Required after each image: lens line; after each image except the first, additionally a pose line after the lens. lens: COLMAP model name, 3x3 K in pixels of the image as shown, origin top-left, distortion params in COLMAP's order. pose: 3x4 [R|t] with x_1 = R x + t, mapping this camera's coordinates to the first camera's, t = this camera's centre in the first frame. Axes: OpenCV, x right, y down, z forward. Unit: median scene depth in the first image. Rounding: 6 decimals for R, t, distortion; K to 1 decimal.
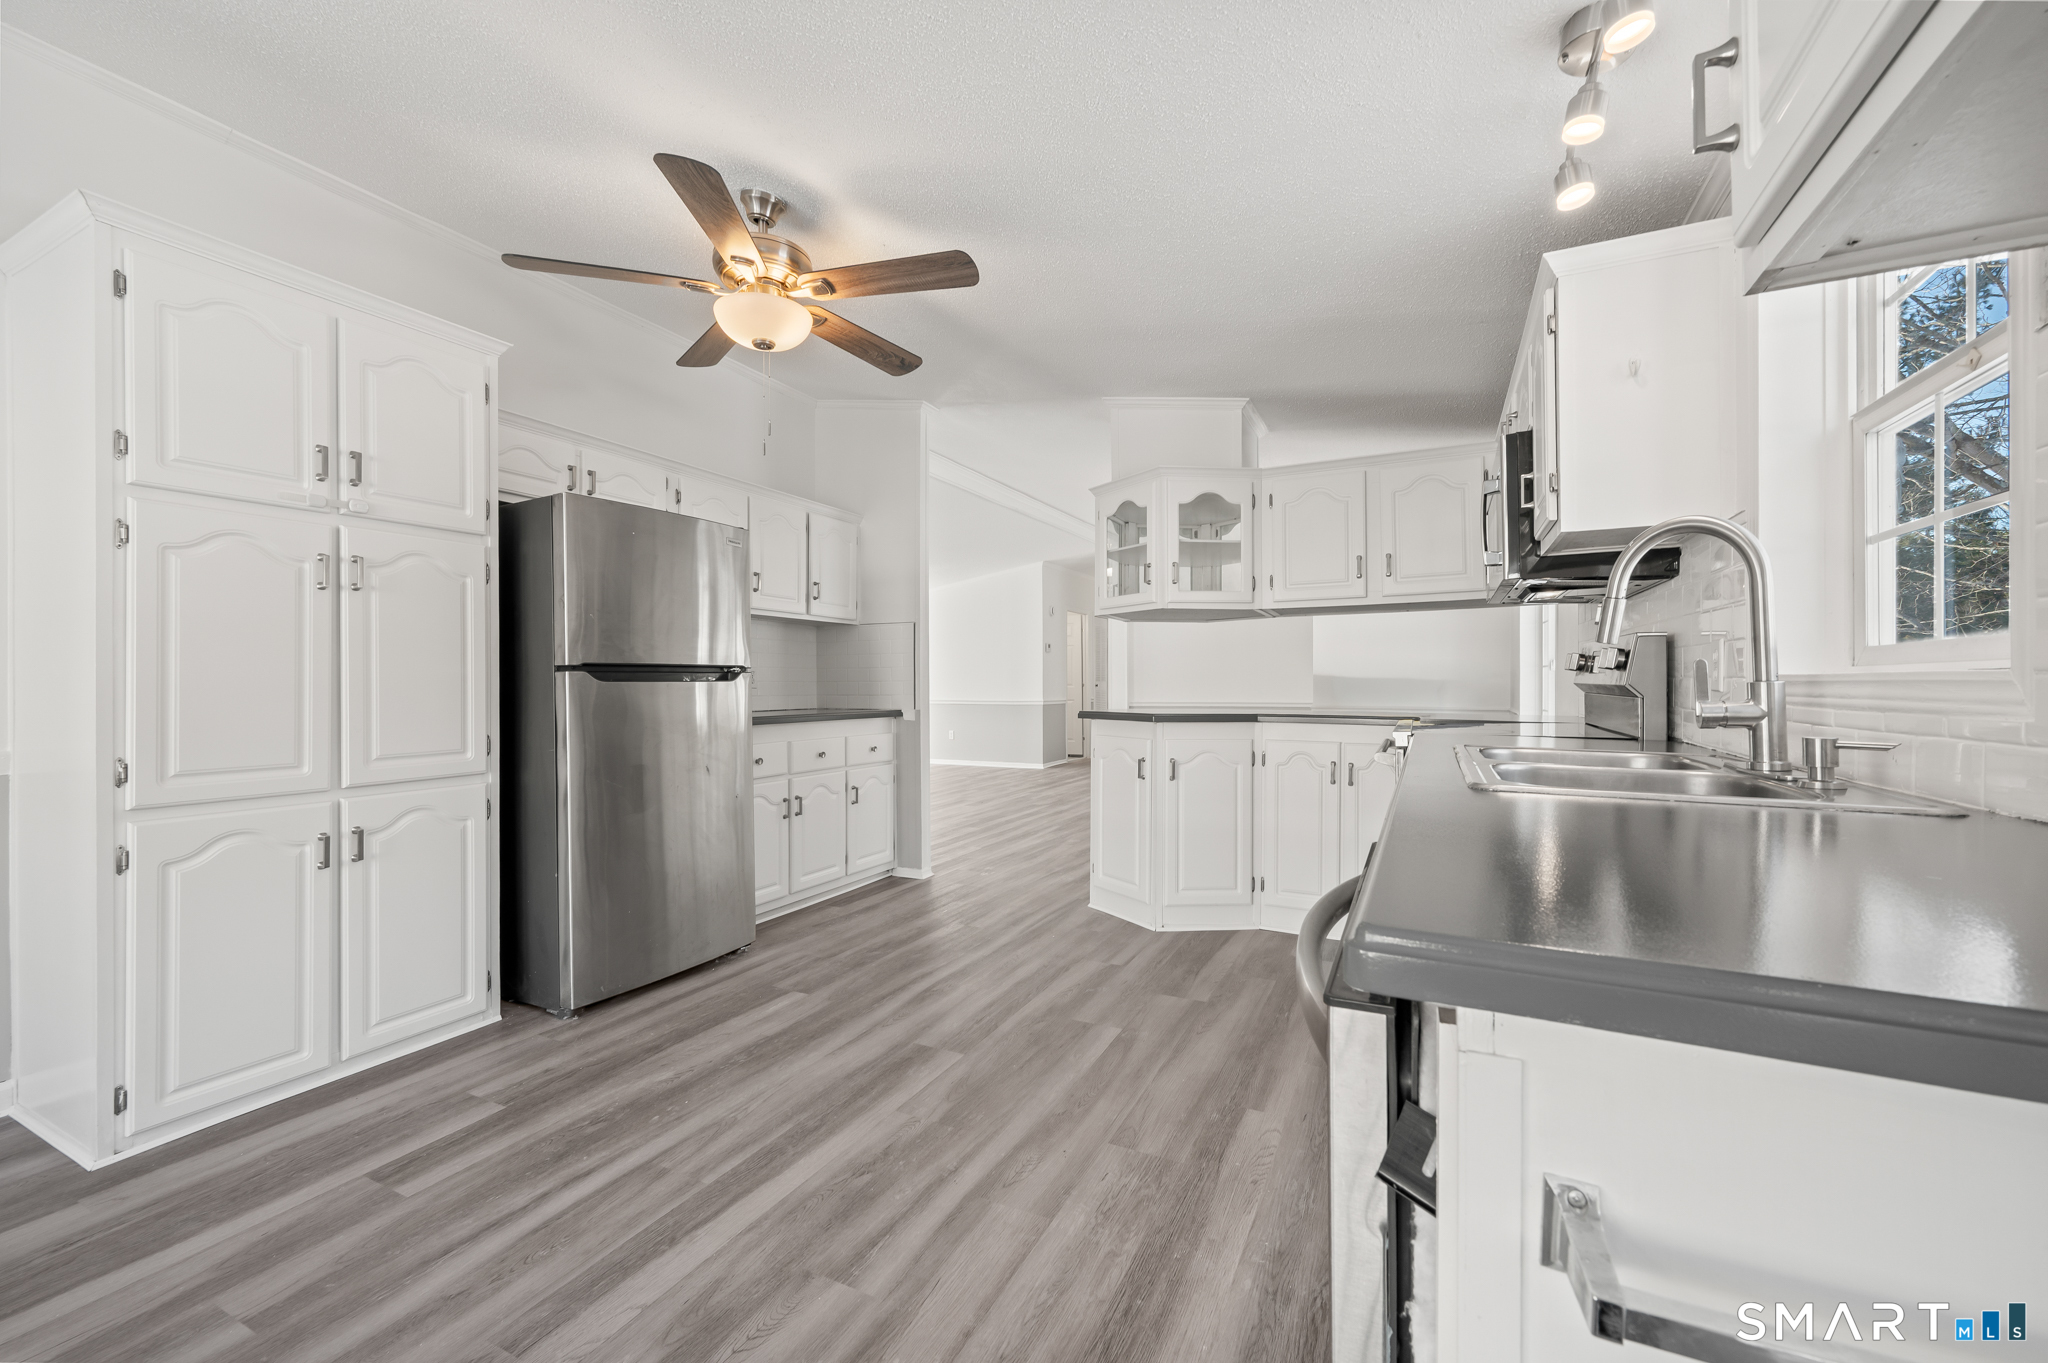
lens RADIAL K [[818.7, 0, 1017.3], [0, 818.7, 681.0], [0, 0, 1]] dist [0.001653, 0.000151]
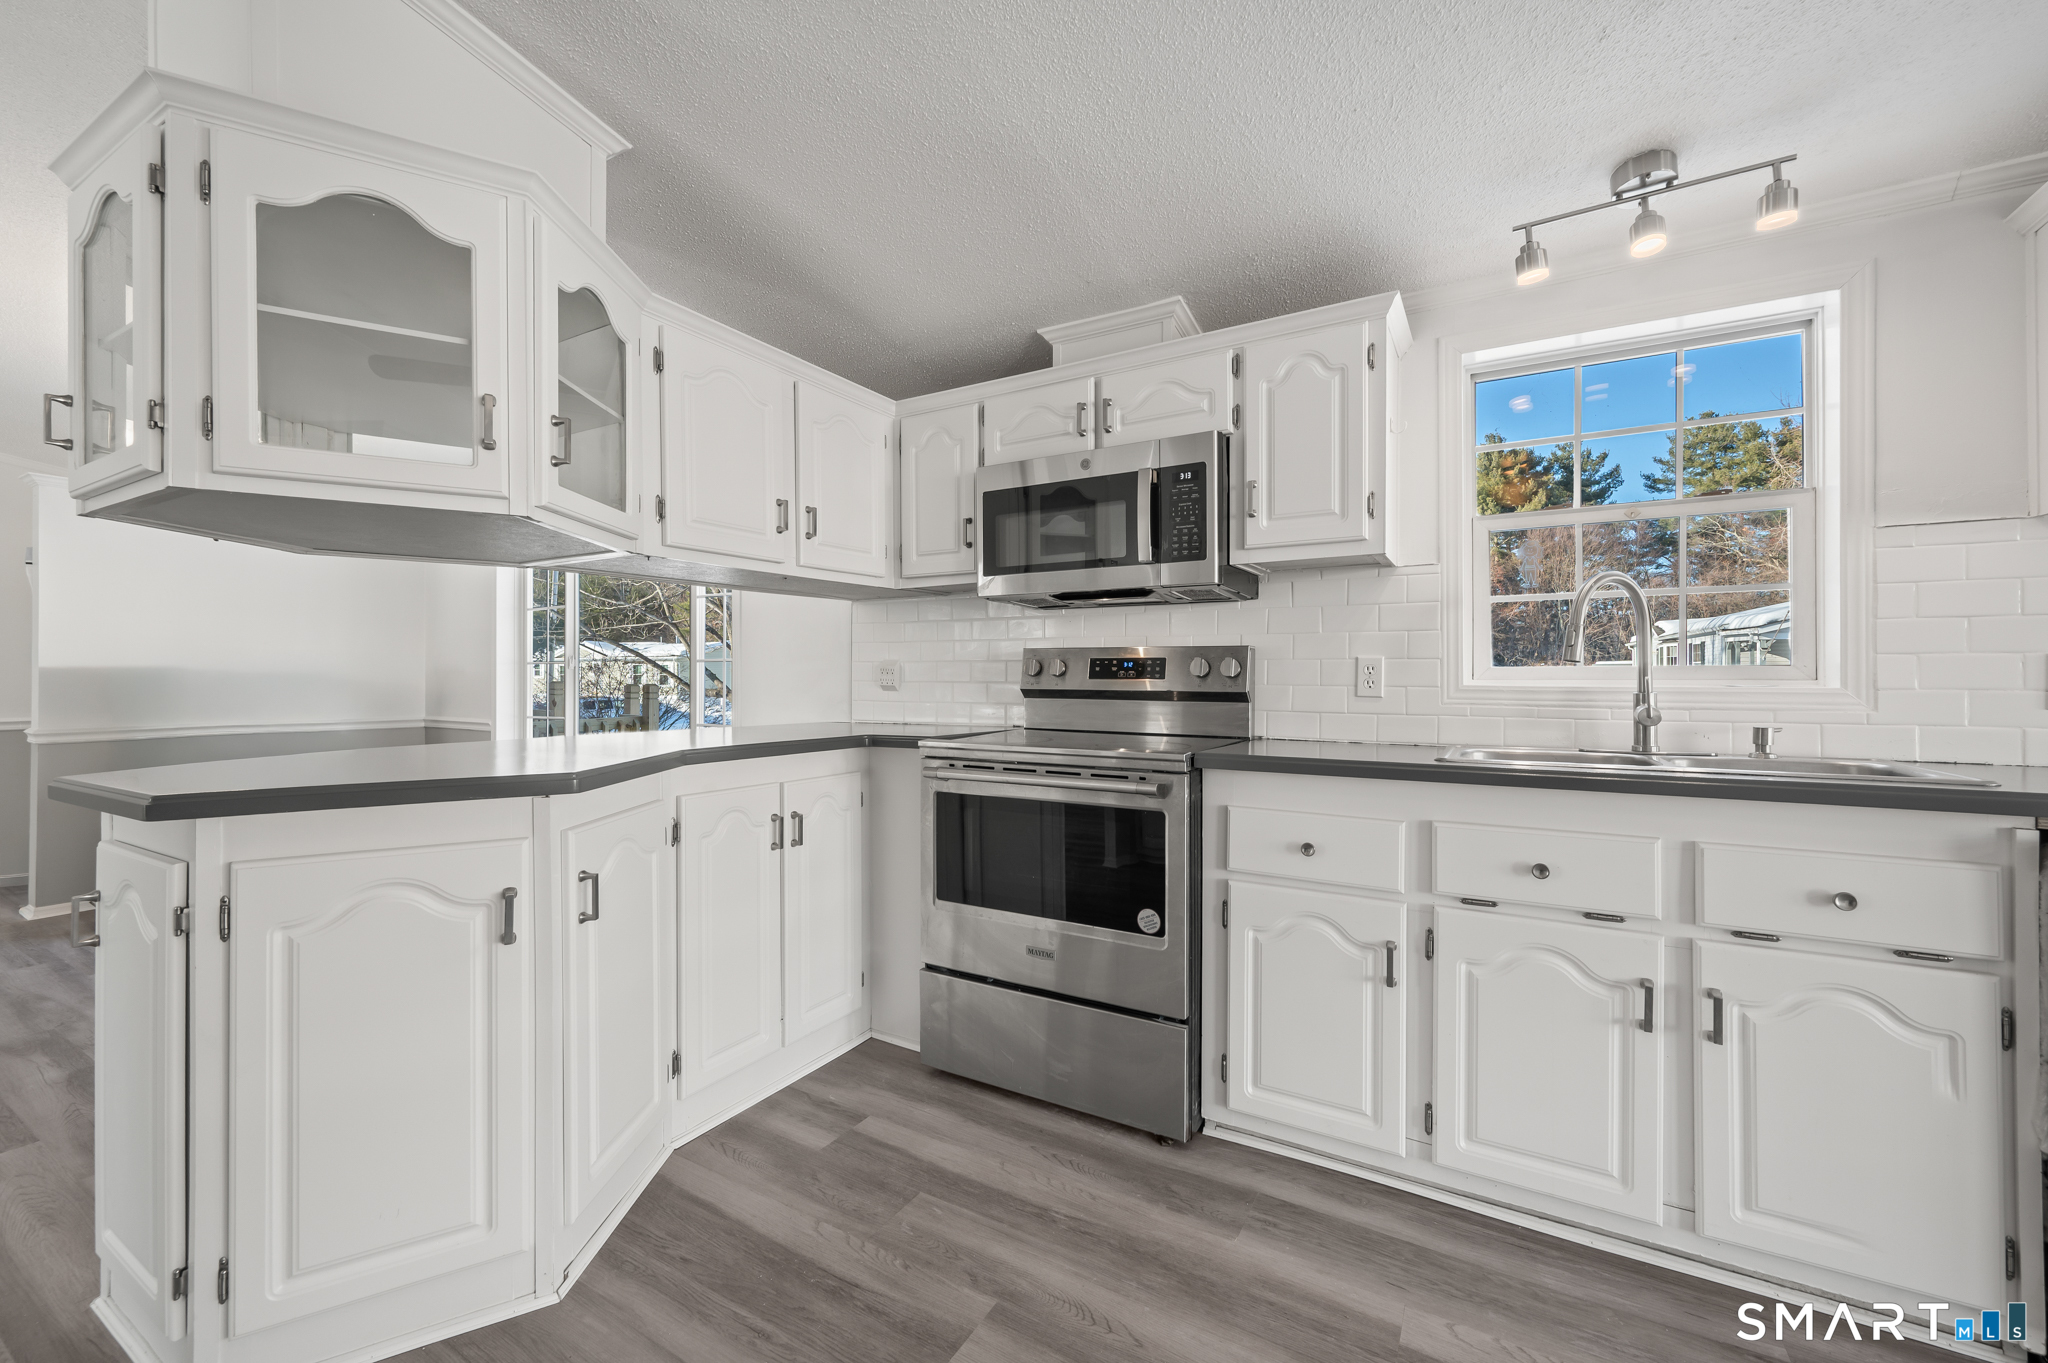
lens RADIAL K [[802.0, 0, 1067.9], [0, 802.0, 675.3], [0, 0, 1]] dist [-0.000576, 0.000164]
pose [[0.046401, 0.004520, 0.998913, -0.333380], [-0.005672, 0.999975, -0.004261, -0.013203], [-0.998907, -0.005468, 0.046426, 1.081619]]
